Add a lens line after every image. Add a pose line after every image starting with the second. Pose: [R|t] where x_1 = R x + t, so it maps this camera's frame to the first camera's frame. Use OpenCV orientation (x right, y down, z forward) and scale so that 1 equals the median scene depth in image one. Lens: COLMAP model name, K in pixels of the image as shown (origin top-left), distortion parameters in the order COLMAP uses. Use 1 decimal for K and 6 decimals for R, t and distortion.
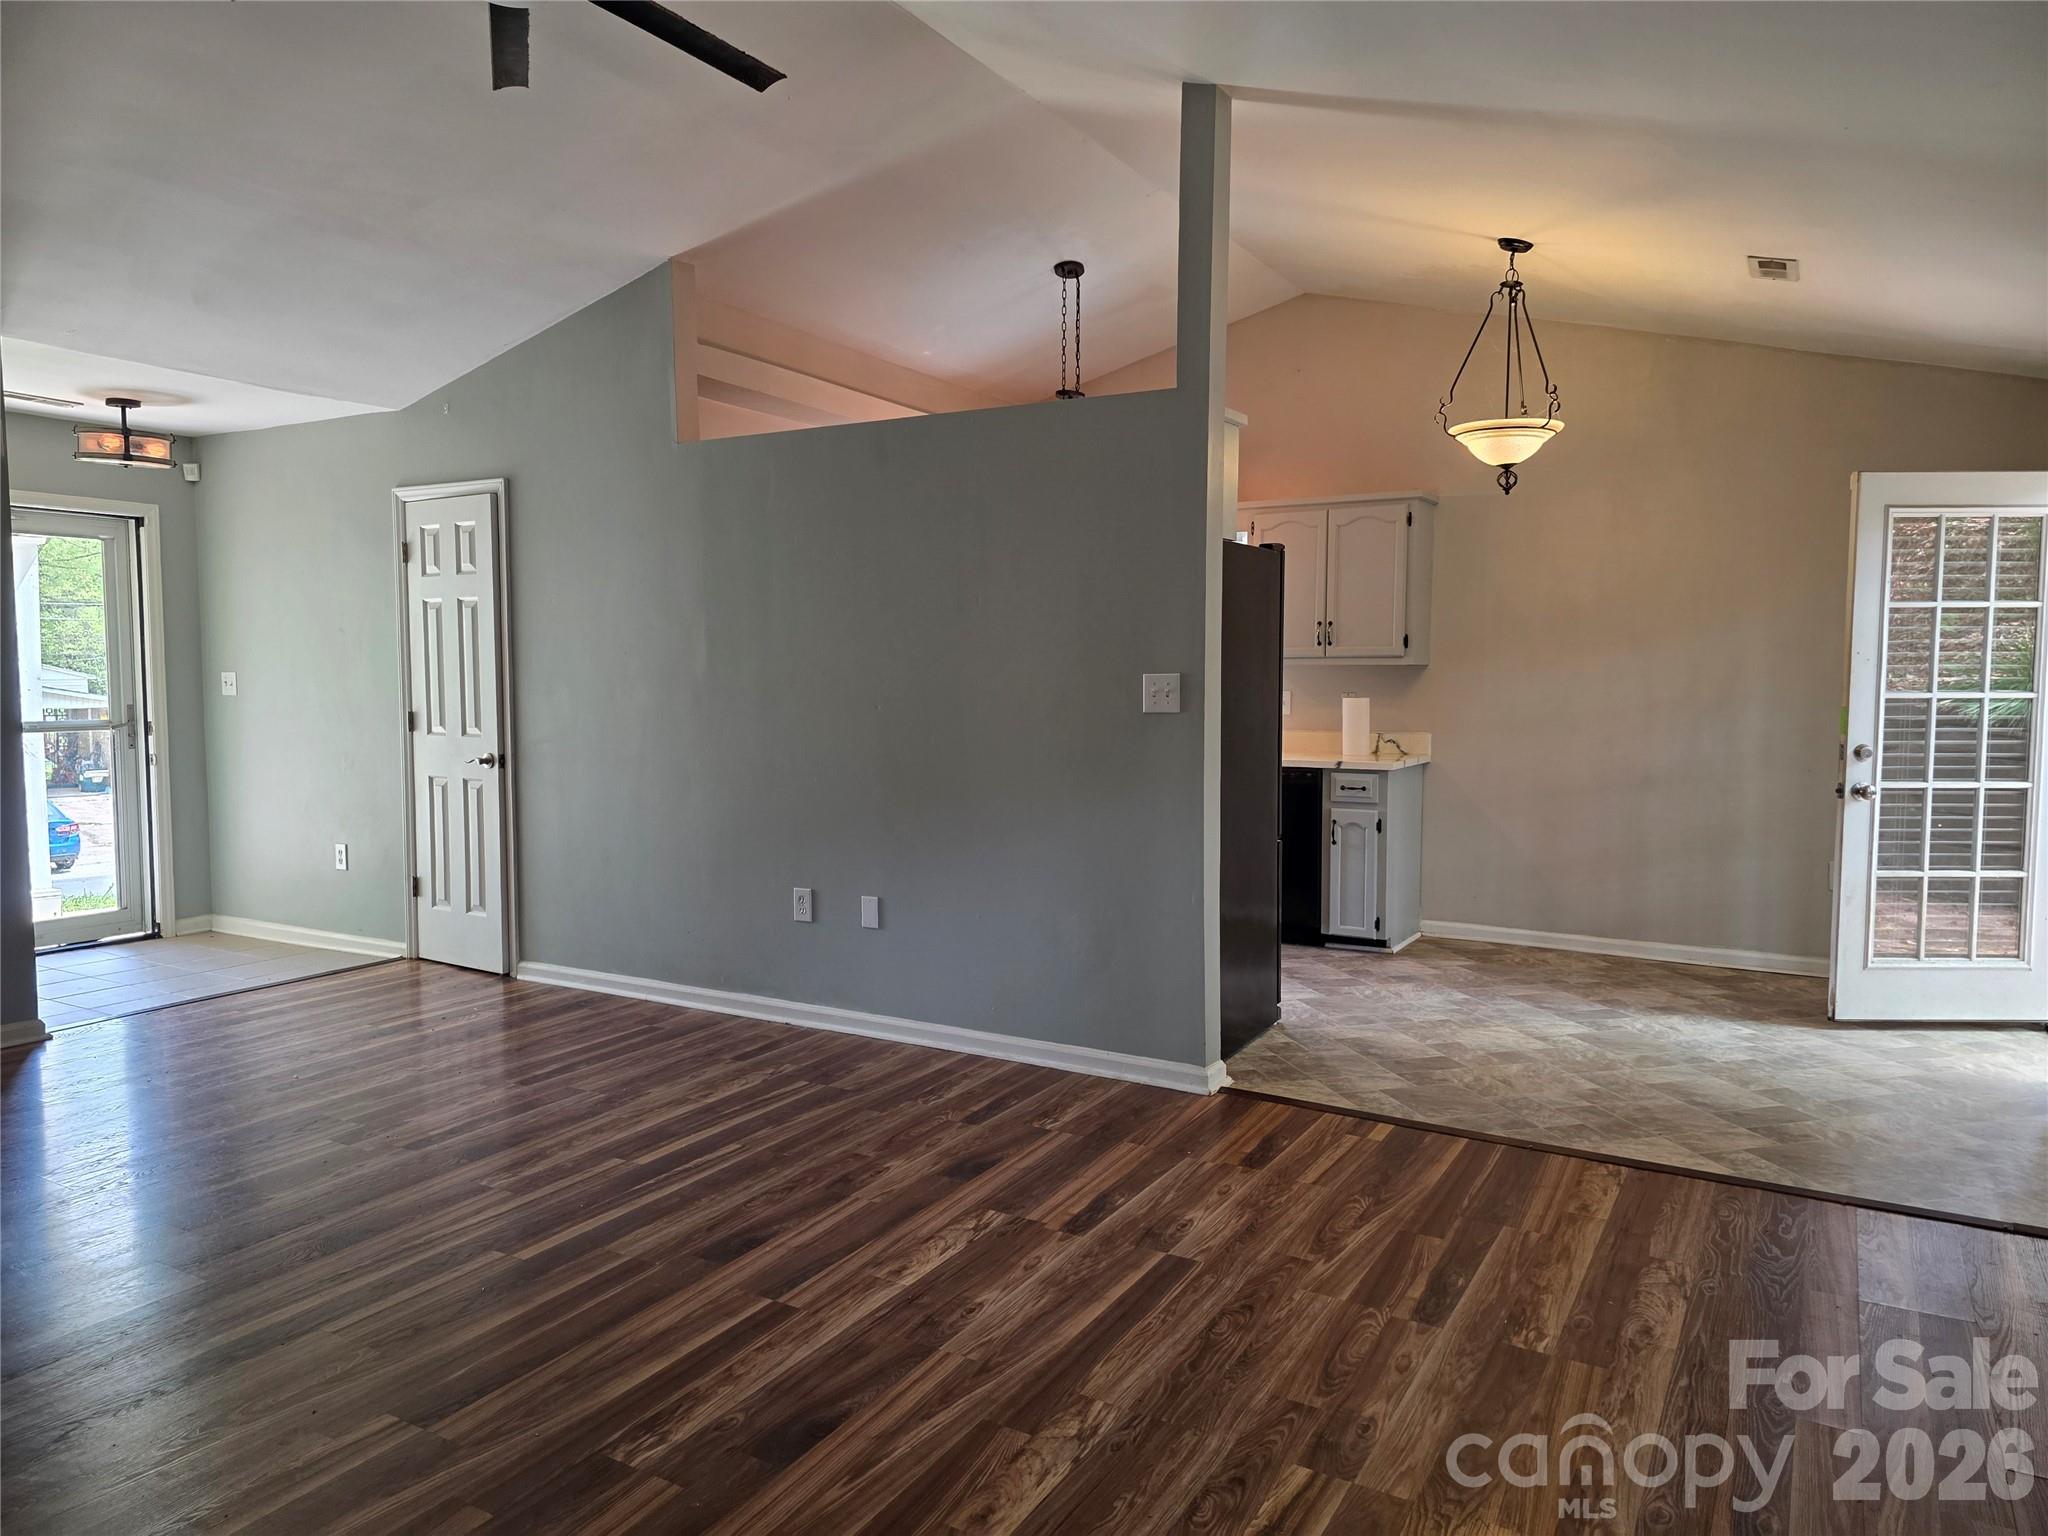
lens RADIAL K [[1399.5, 0, 1024.0], [0, 1399.5, 768.0], [0, 0, 1]] dist [0.105032, -0.104172]
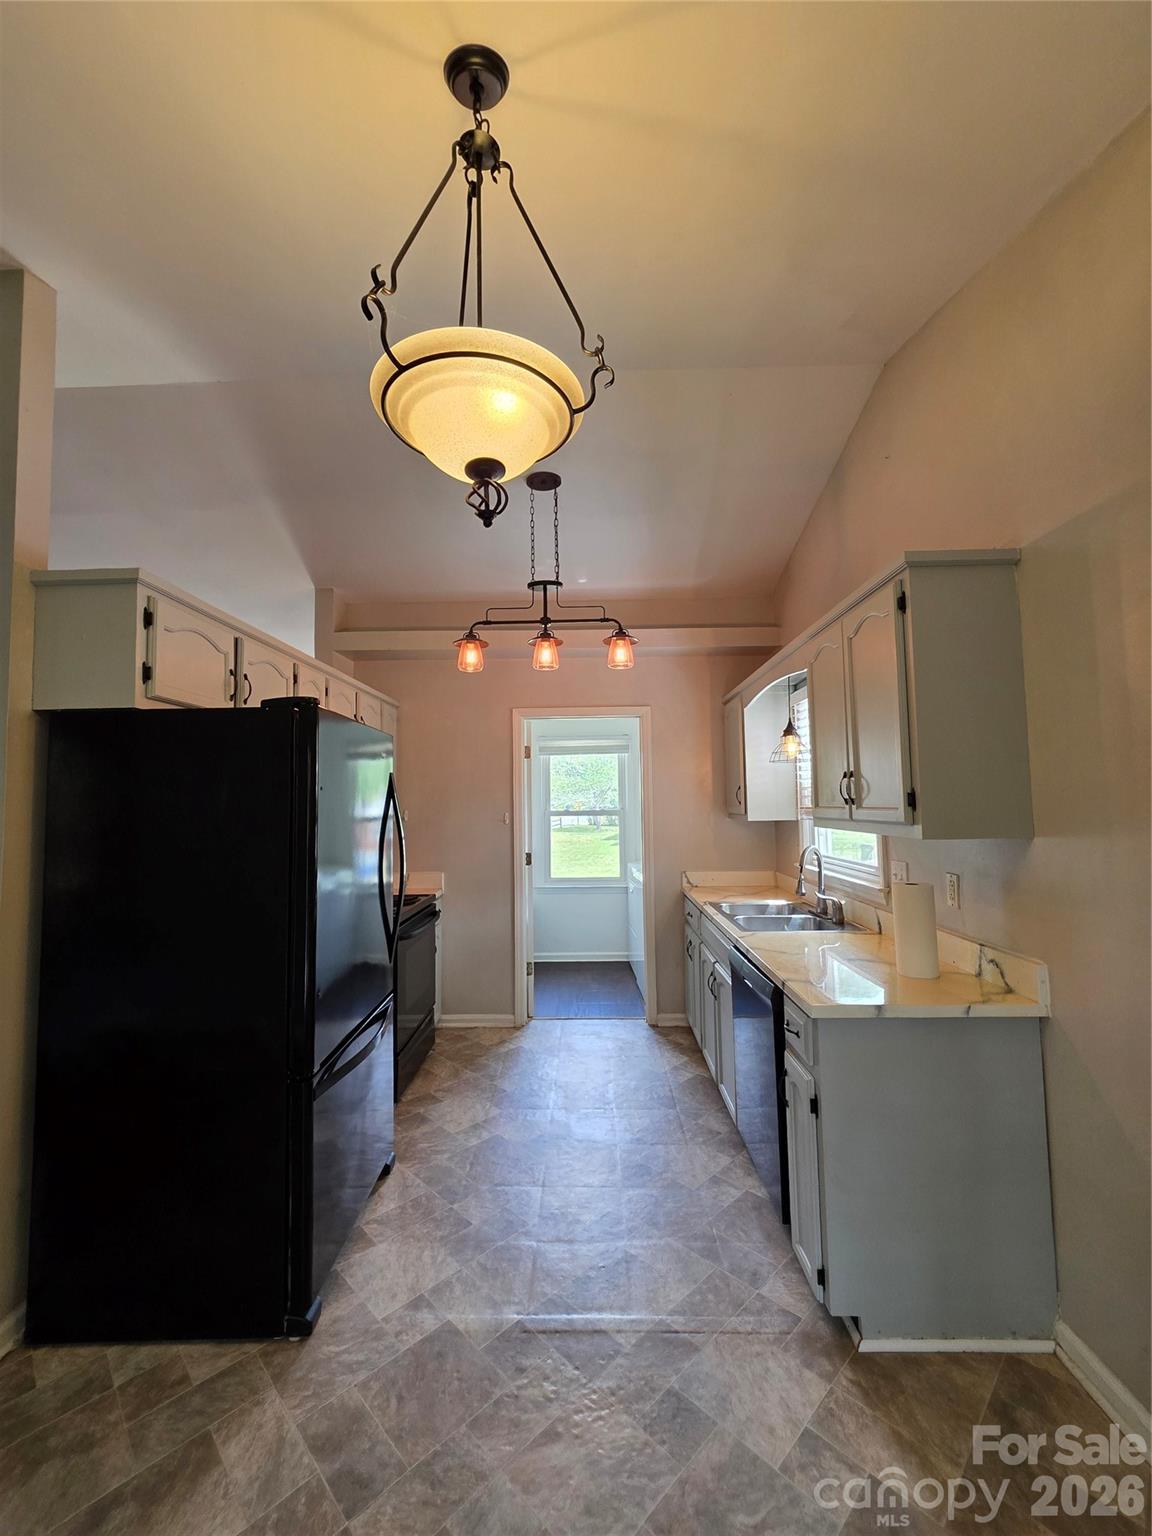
lens RADIAL K [[617.1, 0, 574.2], [0, 617.1, 766.4], [0, 0, 1]] dist [0.001063, 0.000512]
pose [[0.472631, -0.066138, -0.878775, 0.842826], [-0.045893, 0.993980, -0.099491, -0.138823], [0.880064, 0.087352, 0.466751, 1.452373]]
